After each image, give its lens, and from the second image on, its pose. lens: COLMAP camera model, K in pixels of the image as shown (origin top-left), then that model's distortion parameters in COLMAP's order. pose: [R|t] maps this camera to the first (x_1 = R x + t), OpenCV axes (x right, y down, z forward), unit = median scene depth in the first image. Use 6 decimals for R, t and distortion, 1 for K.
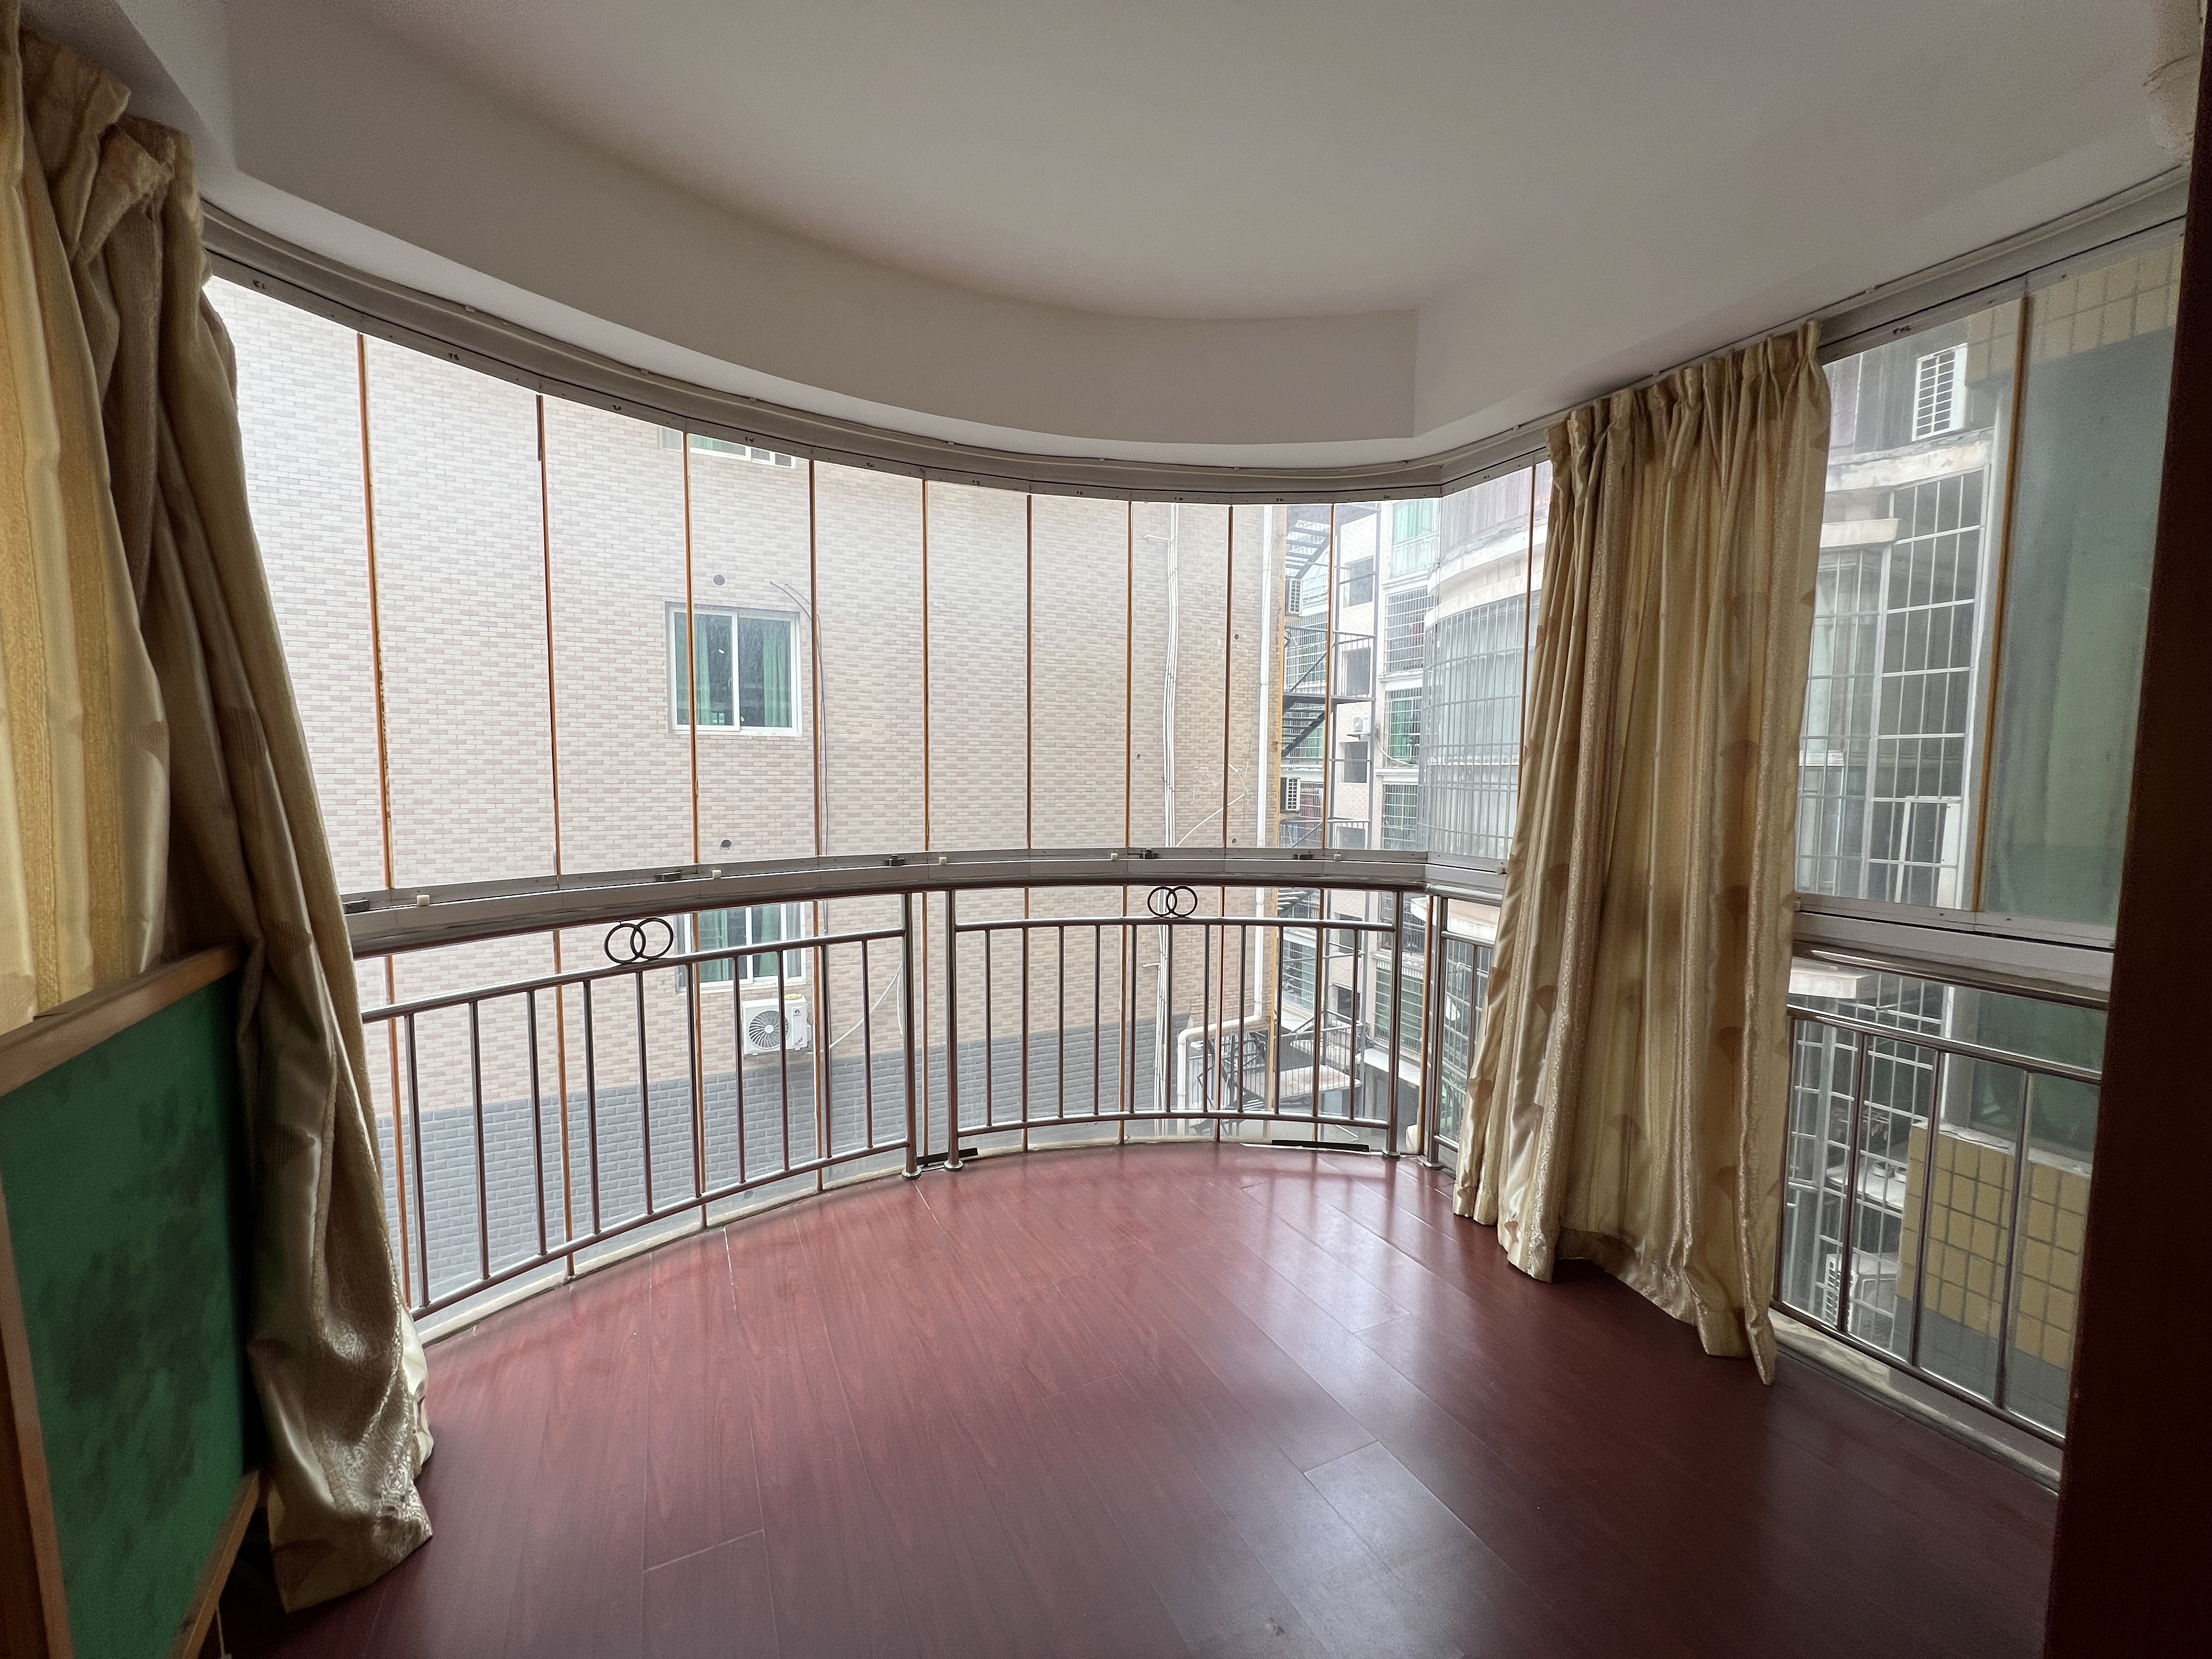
lens RADIAL K [[883.2, 0, 1103.8], [0, 883.2, 832.5], [0, 0, 1]] dist [-0.002006, 0.000378]
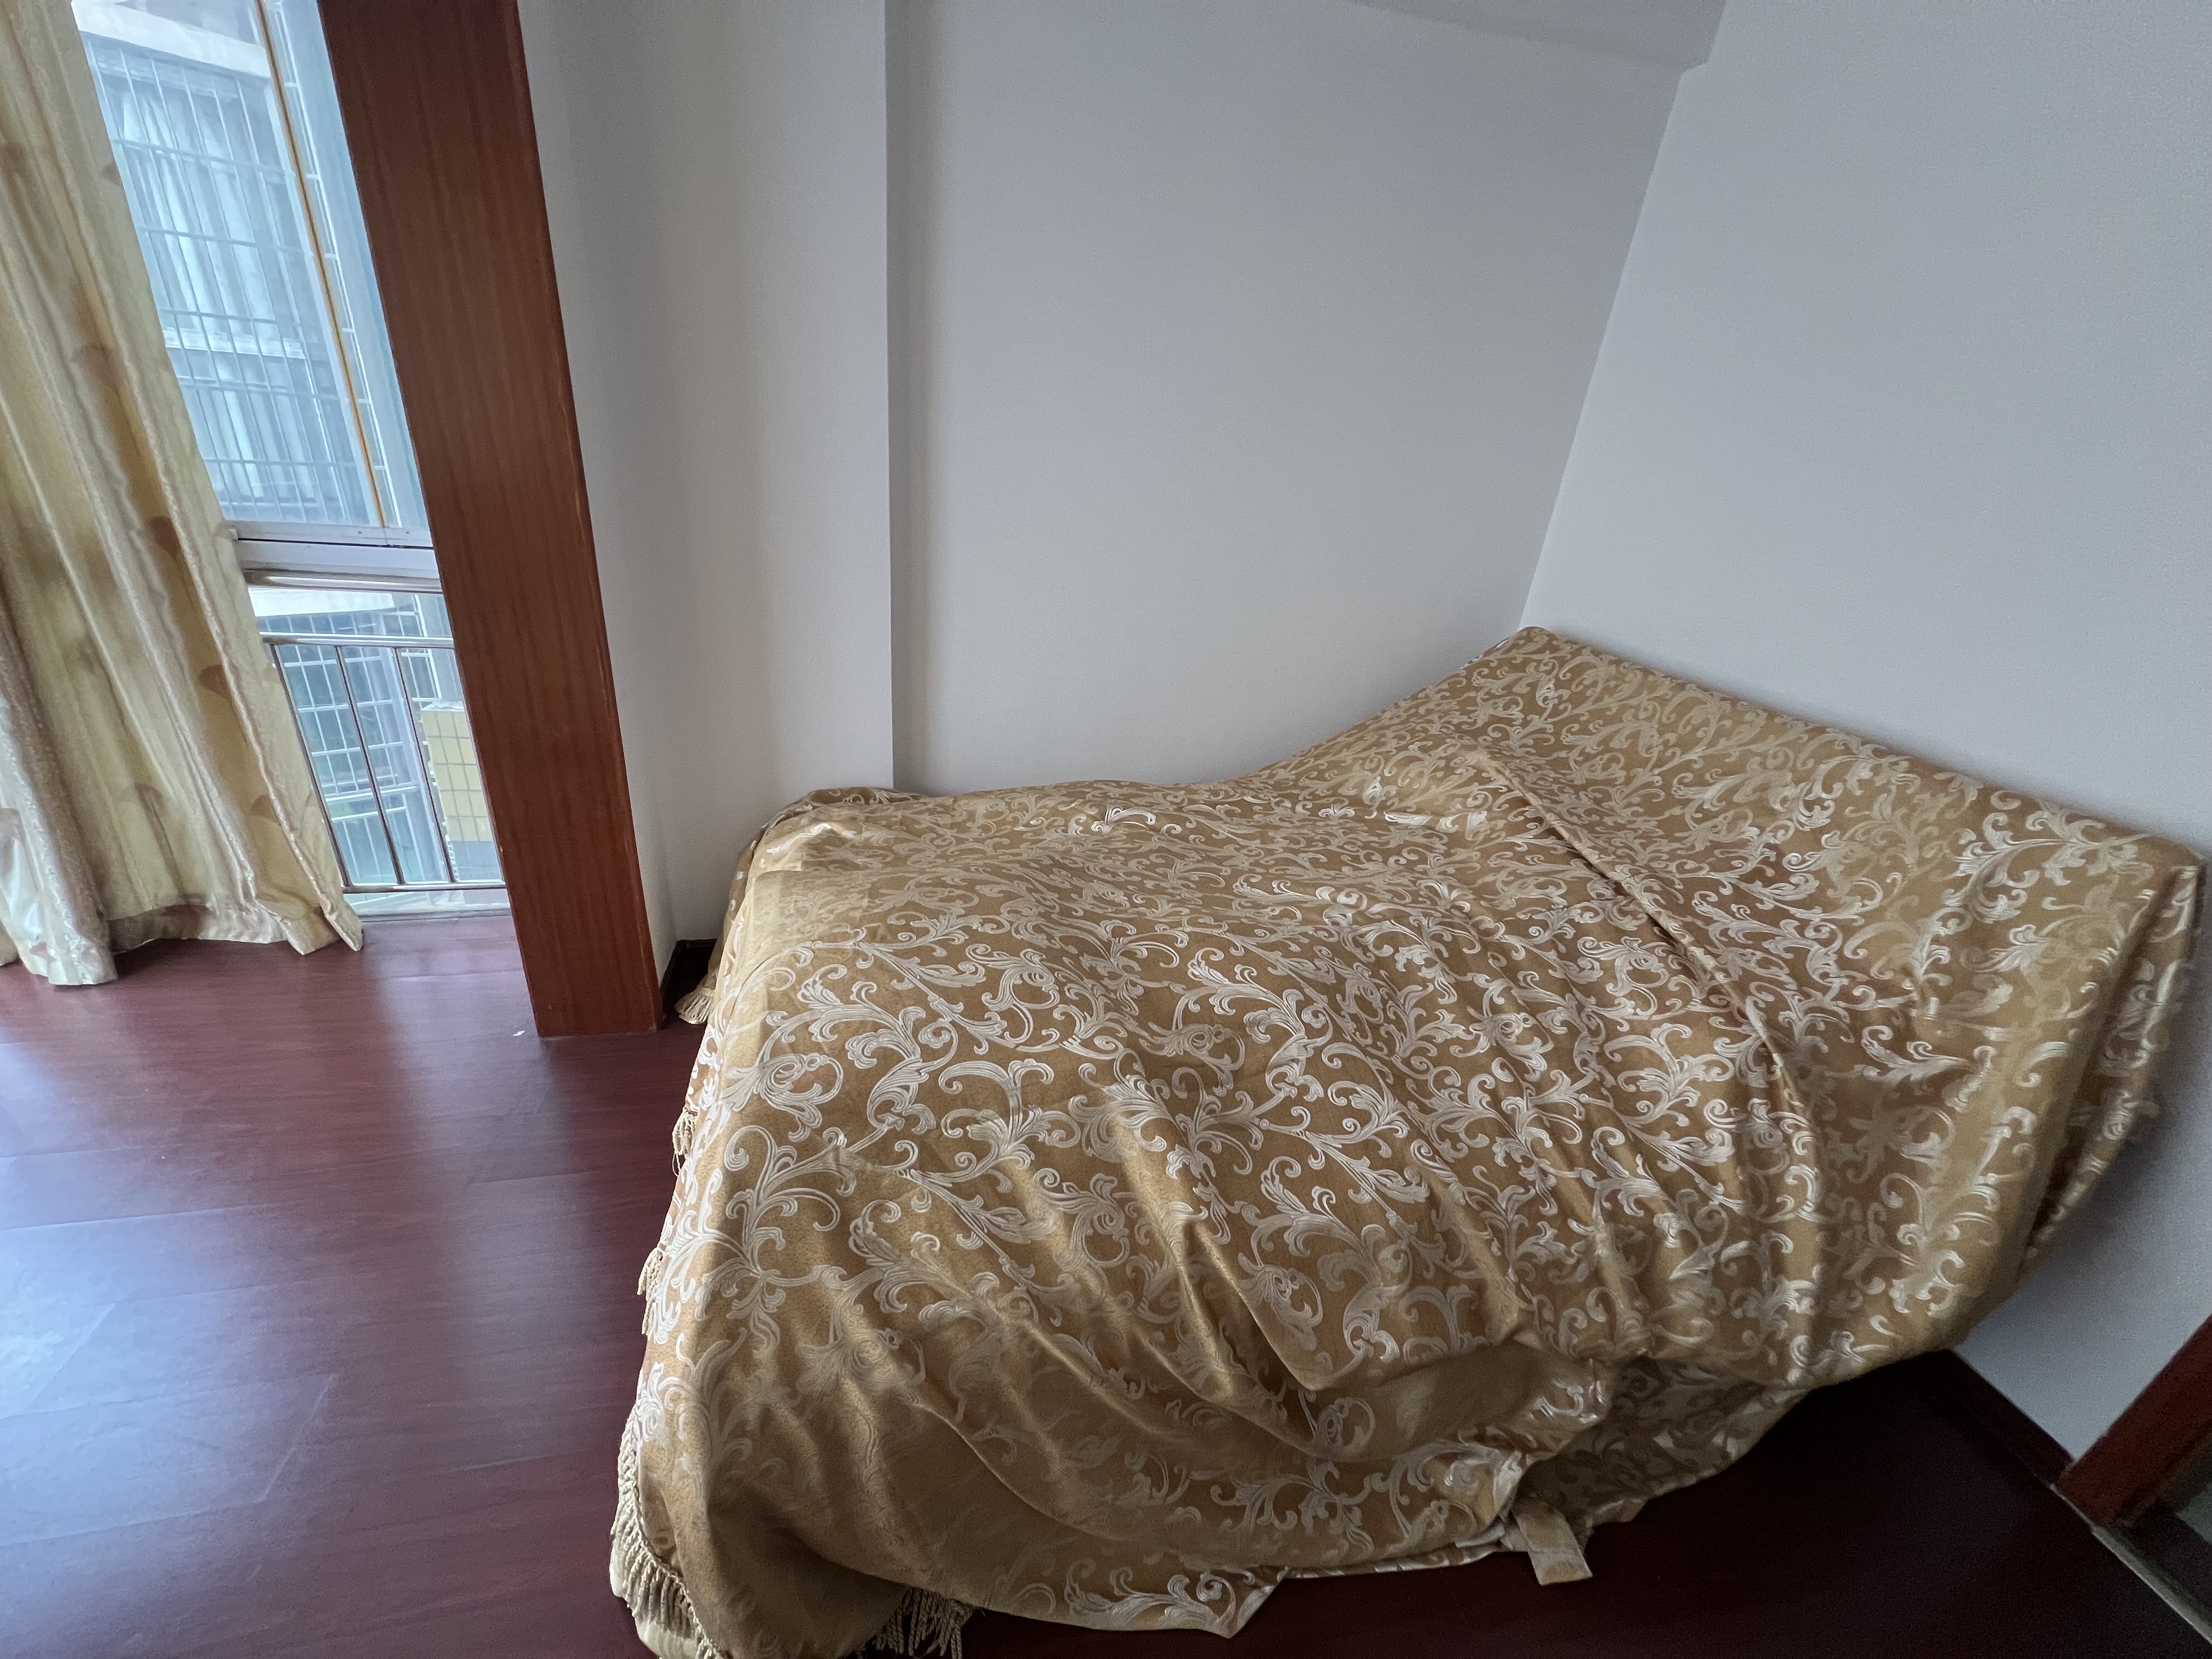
lens RADIAL K [[883.2, 0, 1103.8], [0, 883.2, 832.5], [0, 0, 1]] dist [-0.002006, 0.000378]
pose [[0.239347, -0.399846, 0.884780, -0.009433], [-0.014658, 0.909675, 0.415062, -0.038562], [-0.970823, -0.112313, 0.211867, -0.217364]]
